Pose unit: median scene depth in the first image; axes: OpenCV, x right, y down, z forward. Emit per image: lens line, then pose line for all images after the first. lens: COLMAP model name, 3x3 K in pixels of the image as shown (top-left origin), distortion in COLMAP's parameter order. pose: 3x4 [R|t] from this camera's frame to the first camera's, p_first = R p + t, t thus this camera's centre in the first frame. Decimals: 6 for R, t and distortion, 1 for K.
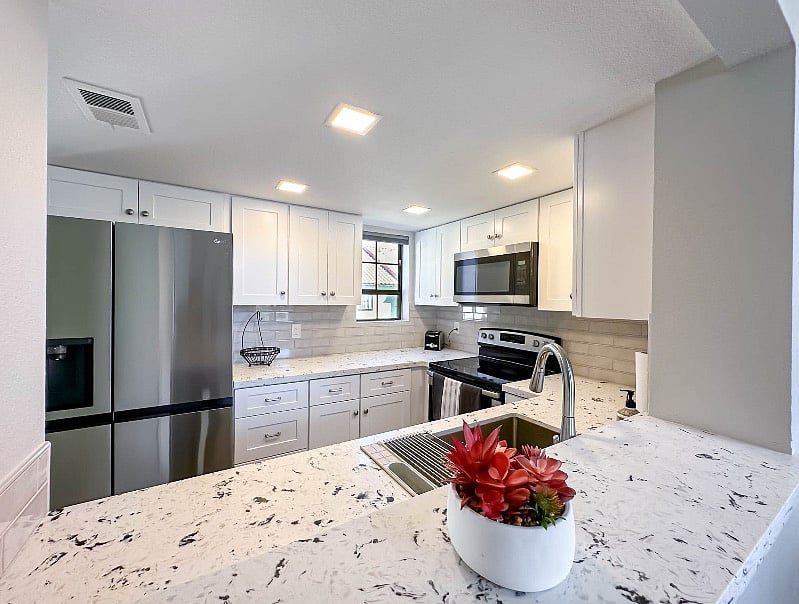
lens RADIAL K [[322.8, 0, 398.9], [0, 322.8, 301.5], [0, 0, 1]] dist [-0.000254, 0.000031]
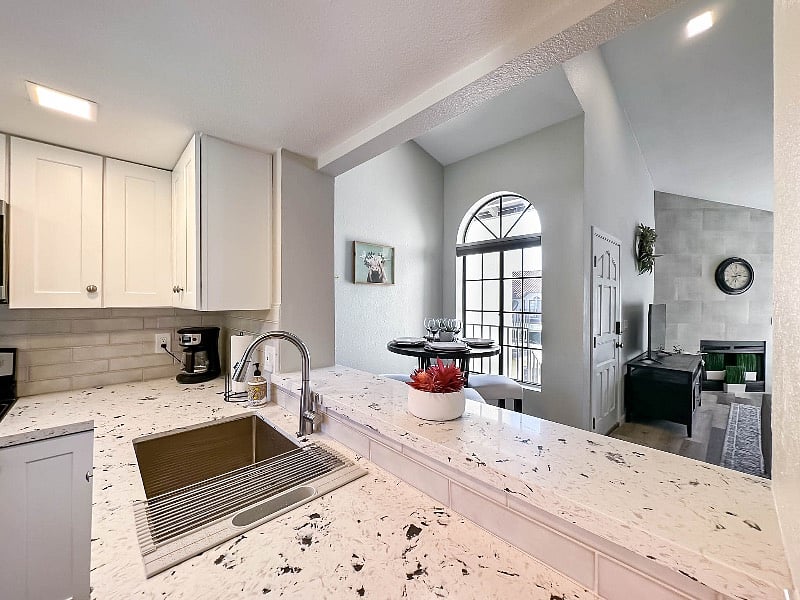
lens RADIAL K [[327.4, 0, 399.3], [0, 327.4, 300.4], [0, 0, 1]] dist [-0.001677, -0.000583]
pose [[-0.209214, -0.014141, 0.977768, -0.762537], [-0.003074, 0.999900, 0.013803, -0.002159], [-0.977865, -0.000118, -0.209236, 0.761609]]
